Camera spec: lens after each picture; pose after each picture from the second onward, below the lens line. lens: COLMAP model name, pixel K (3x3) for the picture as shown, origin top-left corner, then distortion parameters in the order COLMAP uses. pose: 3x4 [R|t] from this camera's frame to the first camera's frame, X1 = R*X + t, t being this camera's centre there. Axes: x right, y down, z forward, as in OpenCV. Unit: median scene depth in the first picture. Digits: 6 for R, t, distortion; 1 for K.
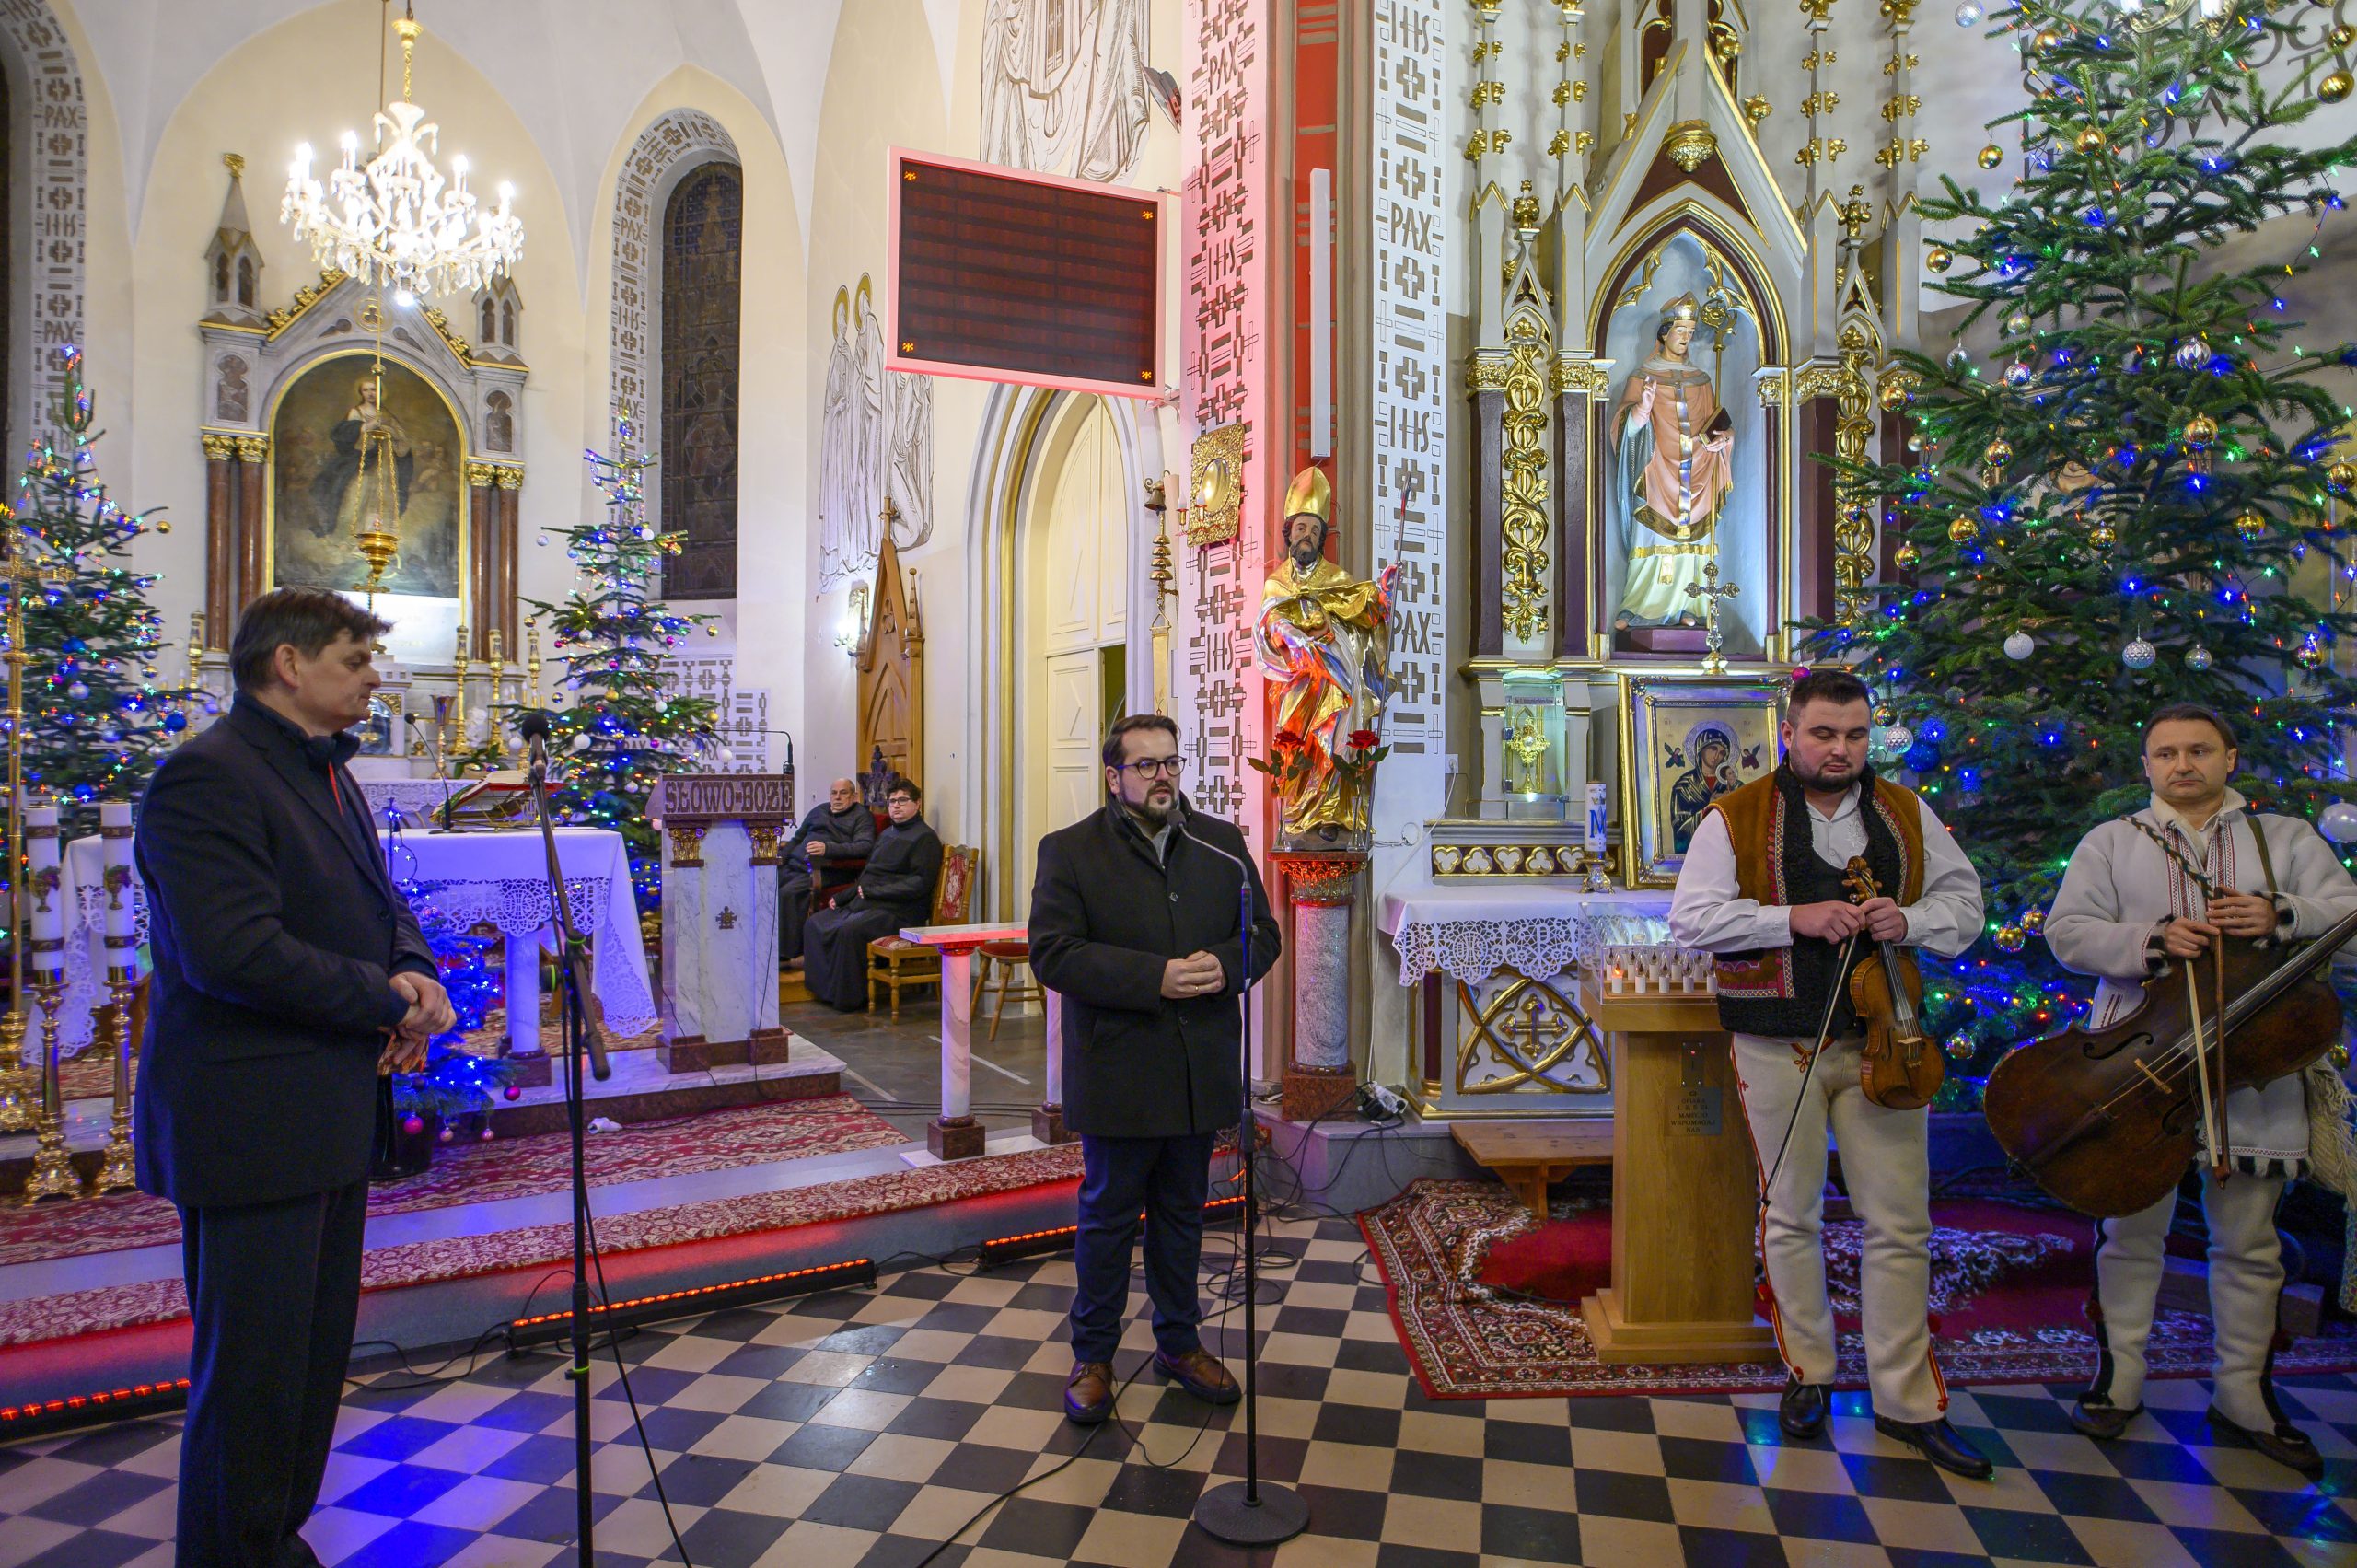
lens RADIAL K [[1361.9, 0, 1193.3], [0, 1361.9, 786.8], [0, 0, 1]] dist [-0.020288, -0.002525]
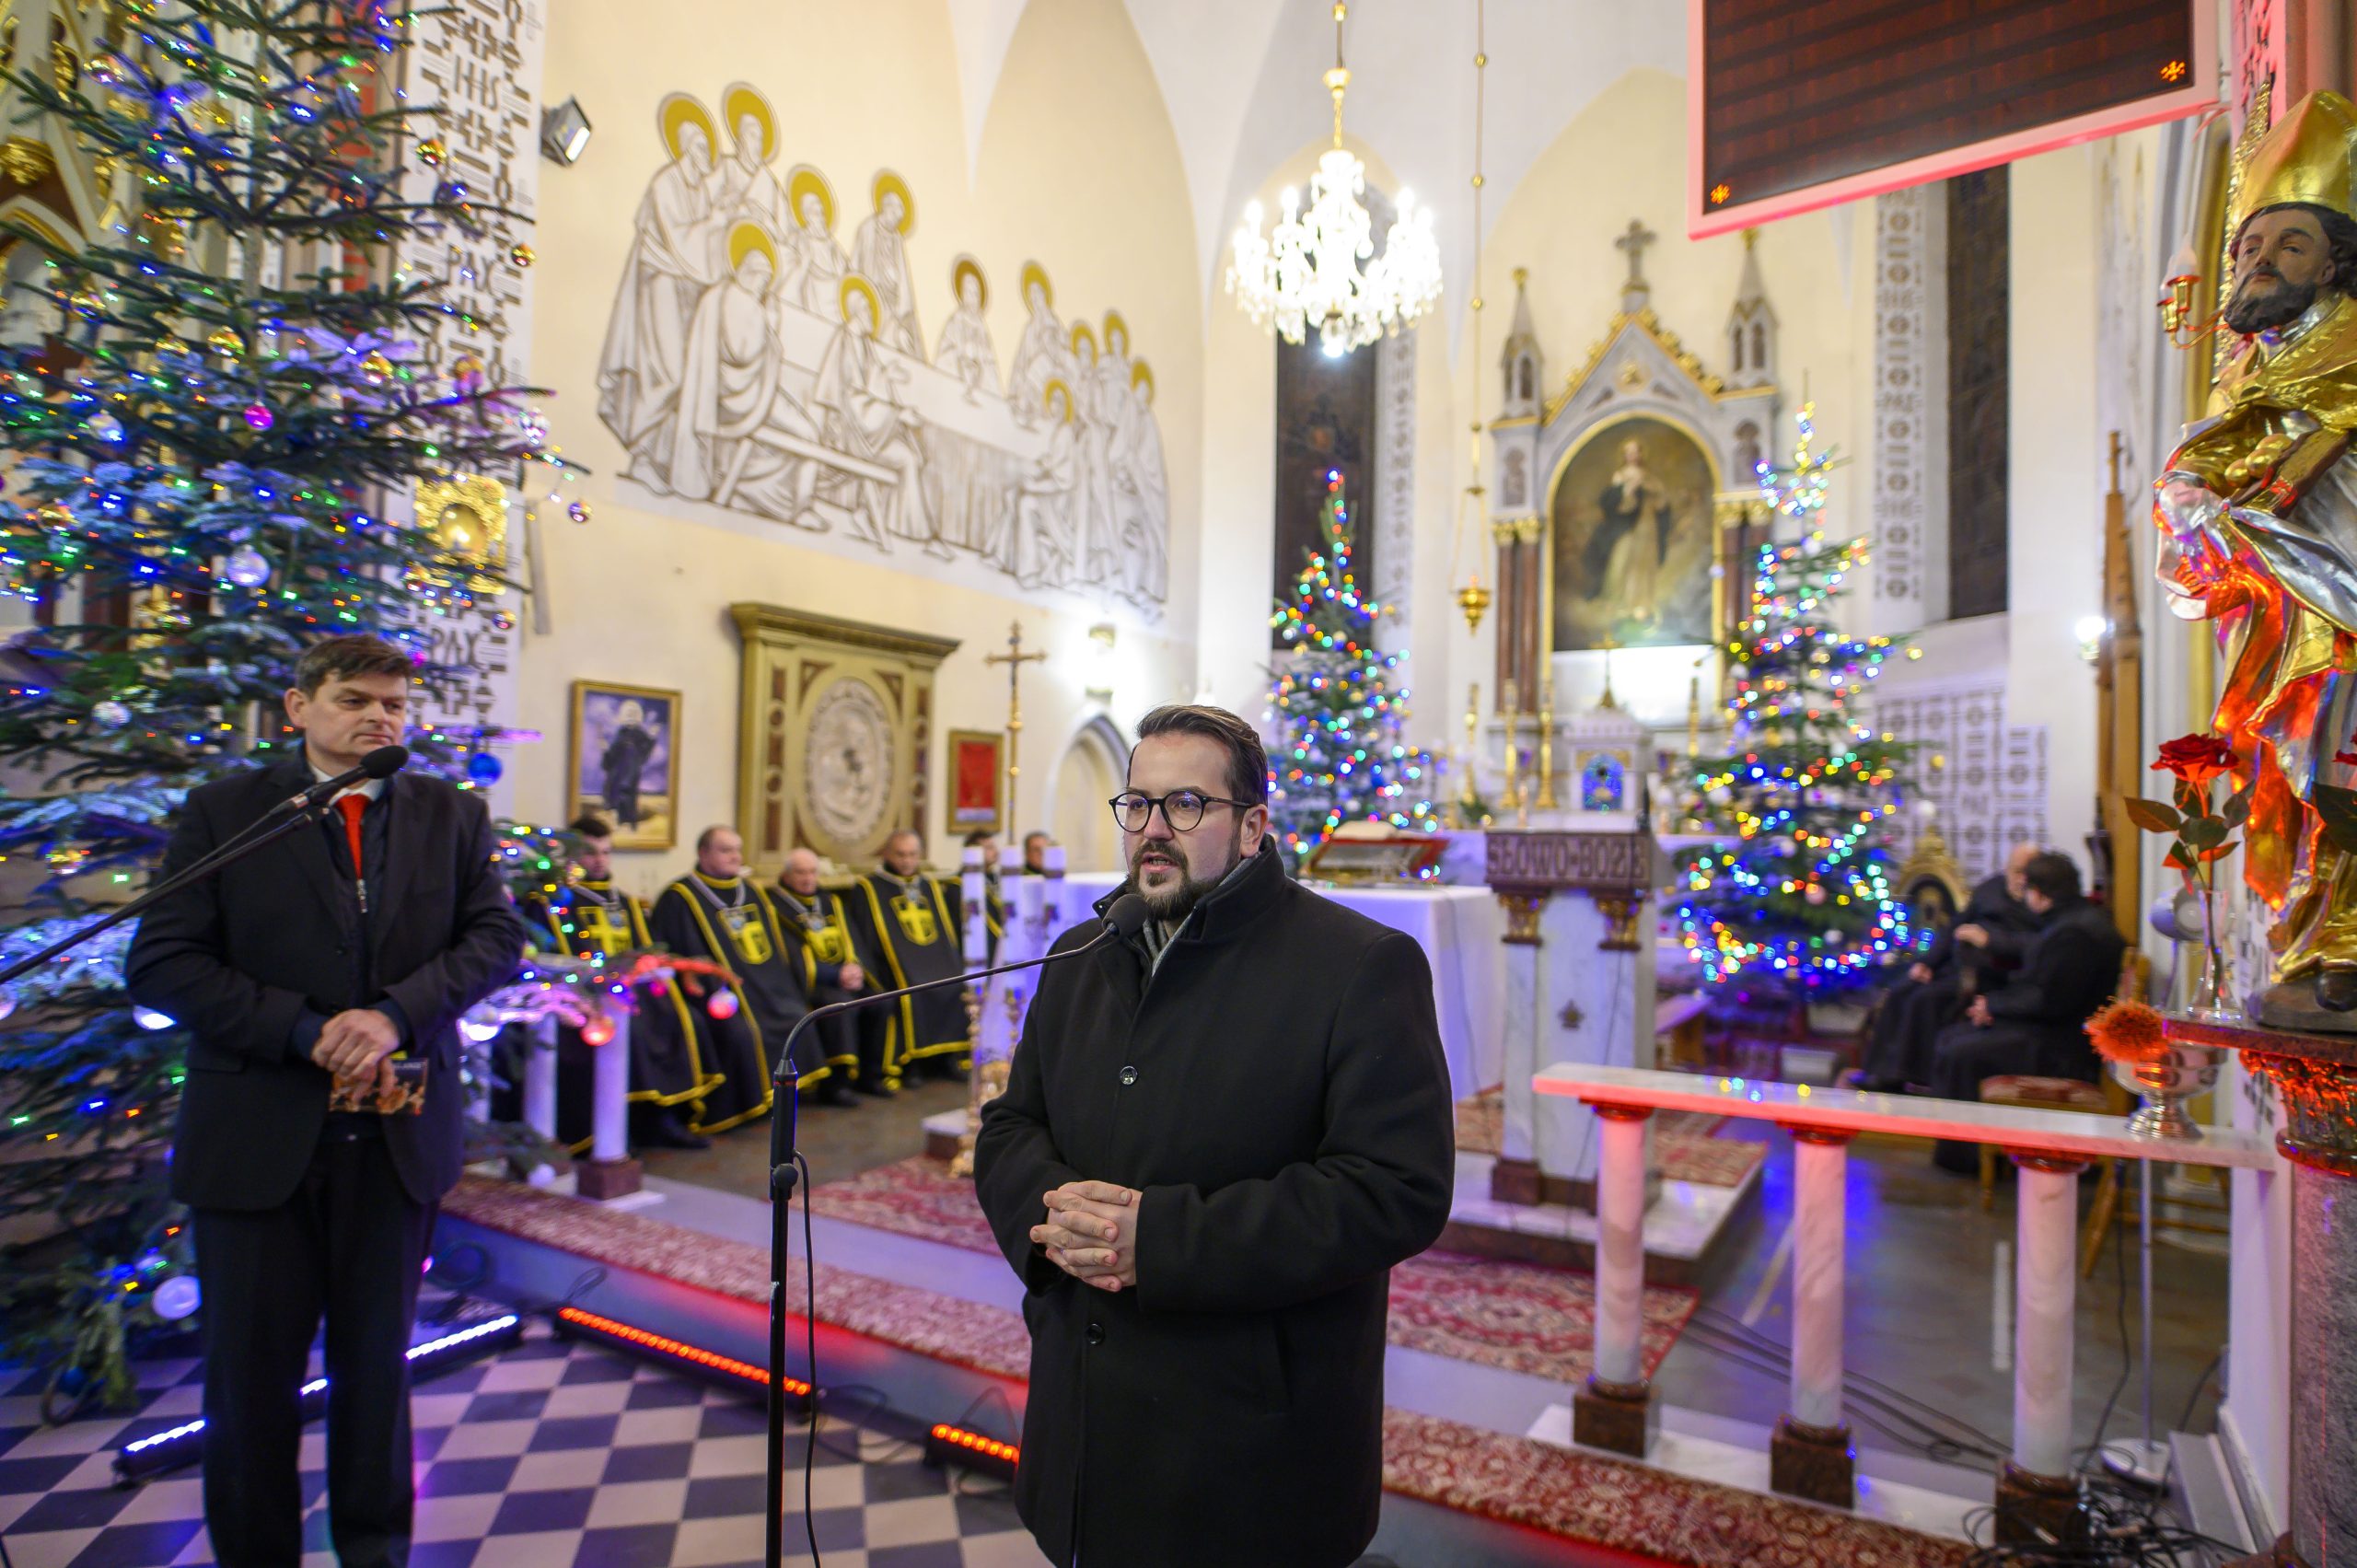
lens RADIAL K [[1361.9, 0, 1193.3], [0, 1361.9, 786.8], [0, 0, 1]] dist [-0.020288, -0.002525]
pose [[0.470179, -0.017777, -0.882392, 0.247870], [-0.022593, 0.999227, -0.032170, -0.003845], [0.882282, 0.035061, 0.469414, 0.457242]]
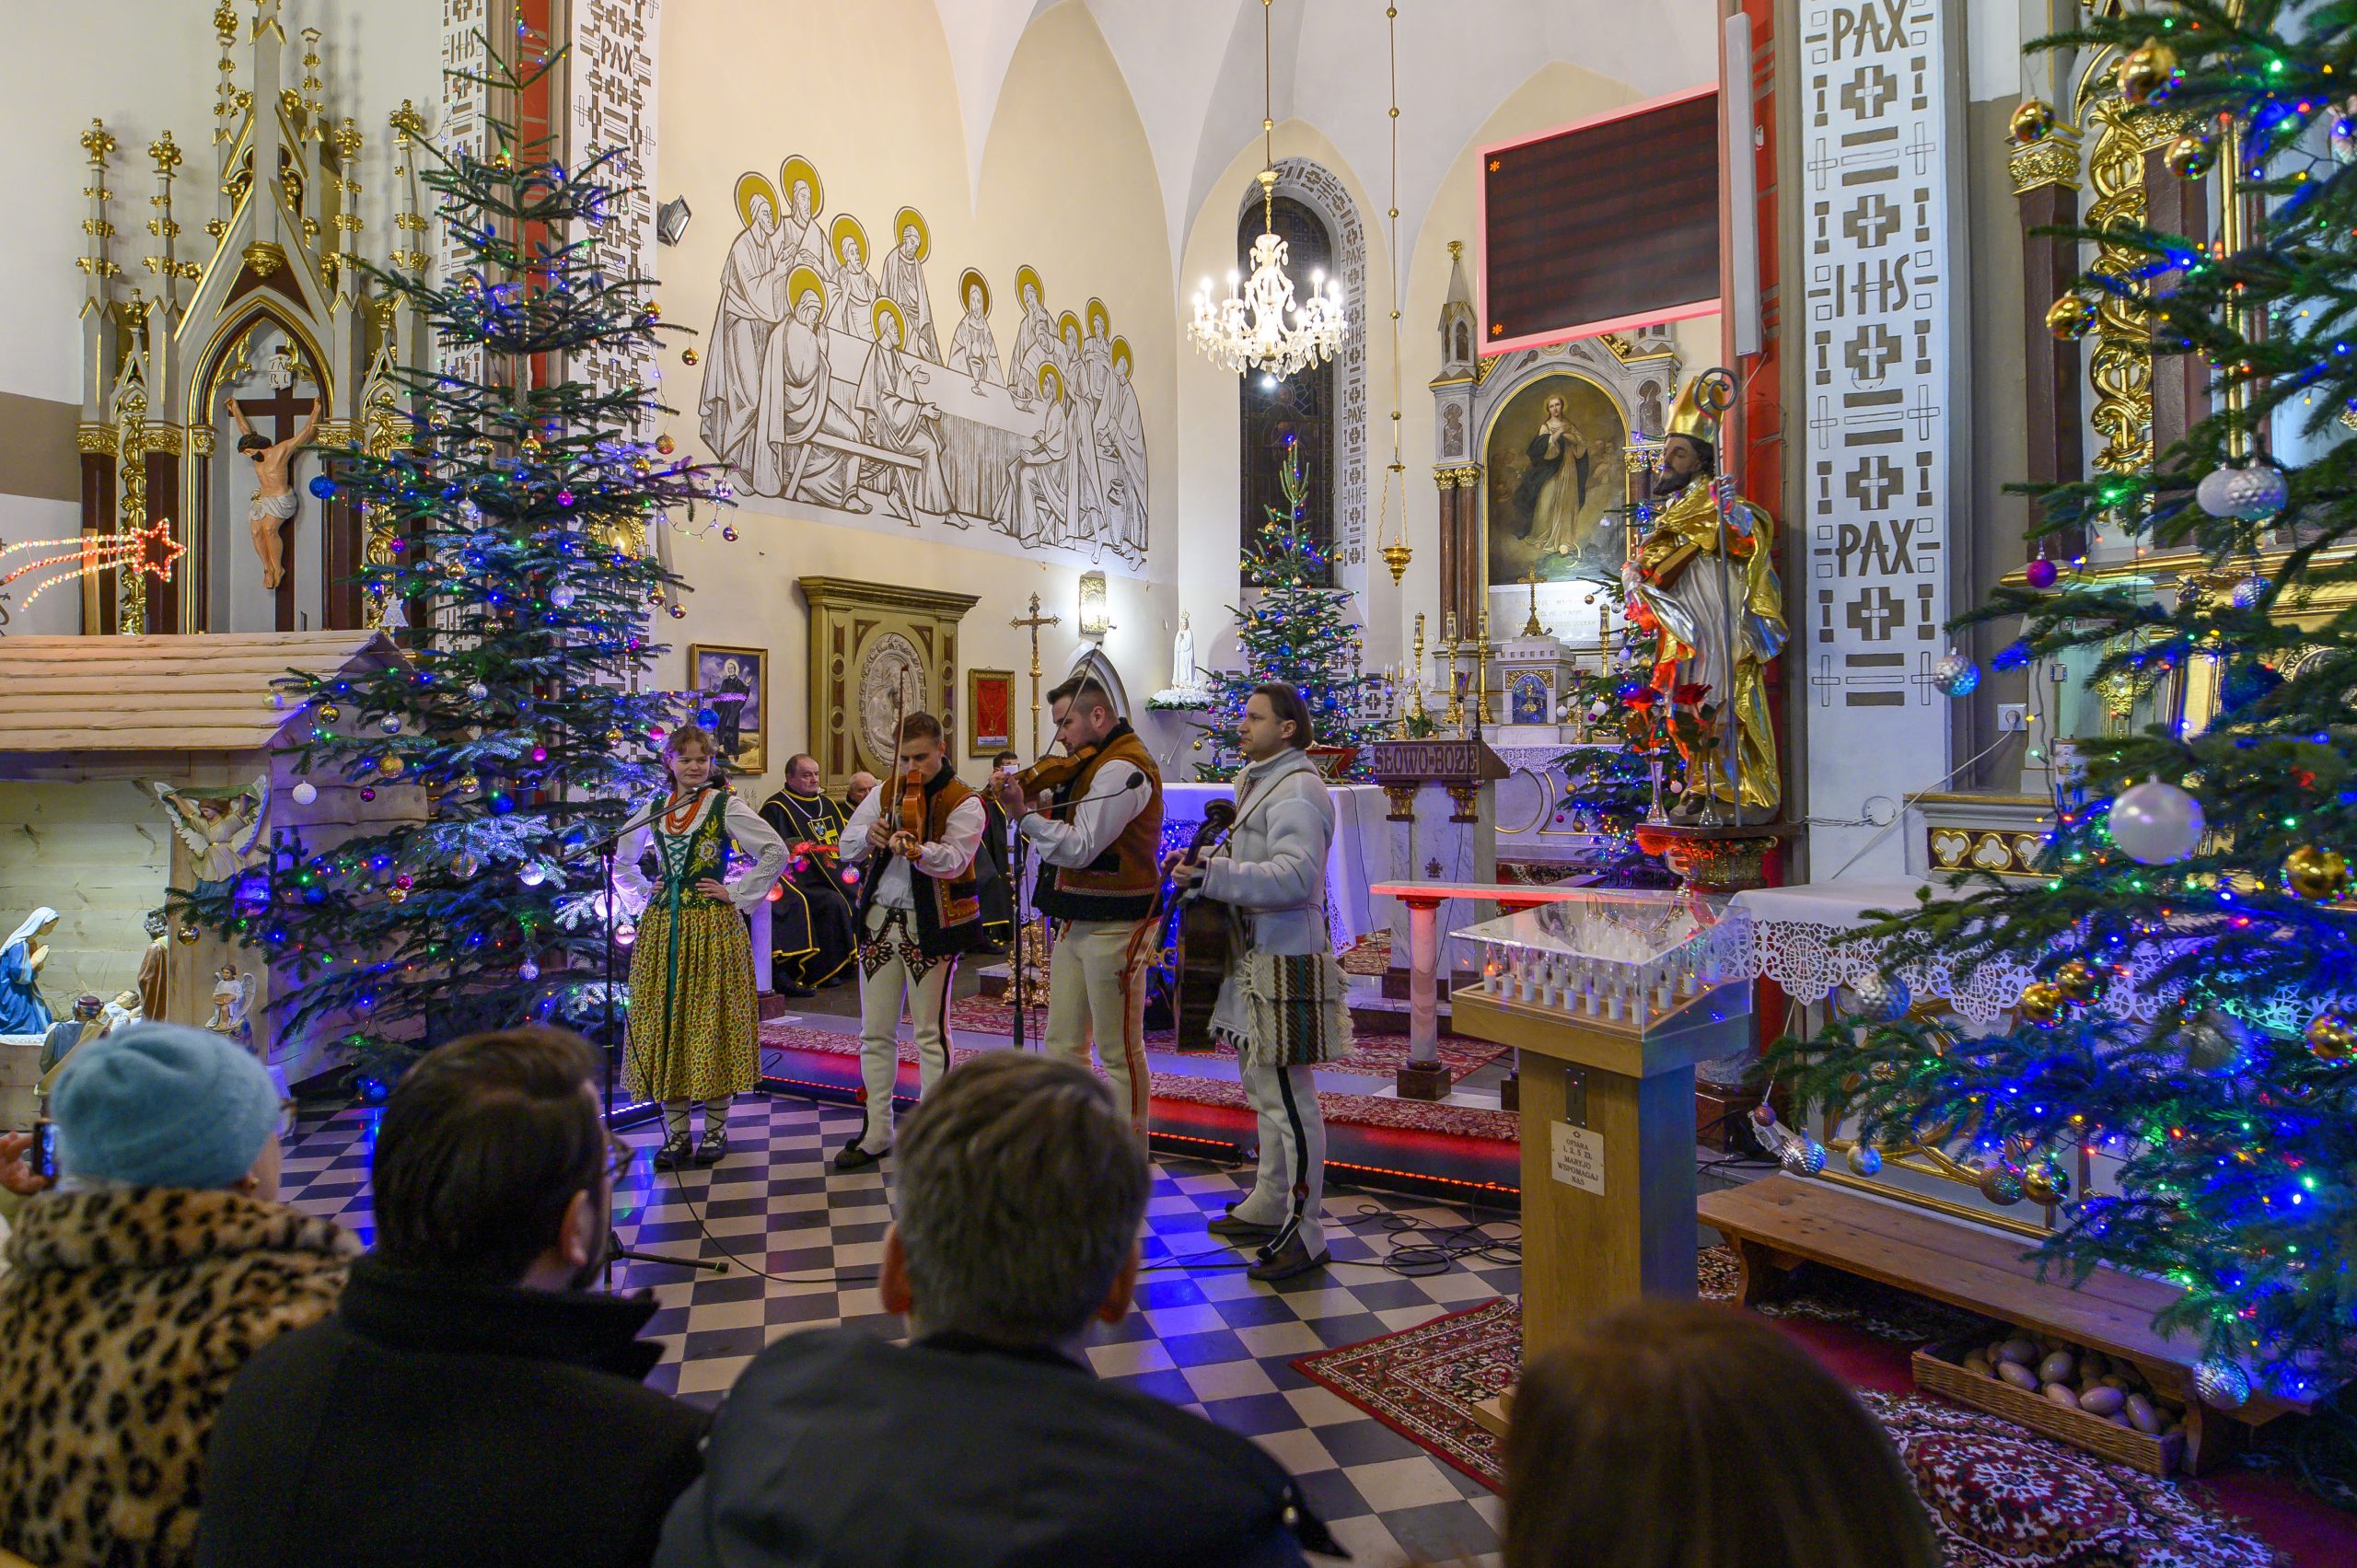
lens RADIAL K [[1484.5, 0, 1216.1], [0, 1484.5, 727.6], [0, 0, 1]] dist [-0.005215, -0.030544]
pose [[0.489592, -0.015844, -0.871808, 0.662062], [0.003432, 0.999862, -0.016244, -0.000049], [0.871945, 0.004961, 0.489579, 0.248642]]
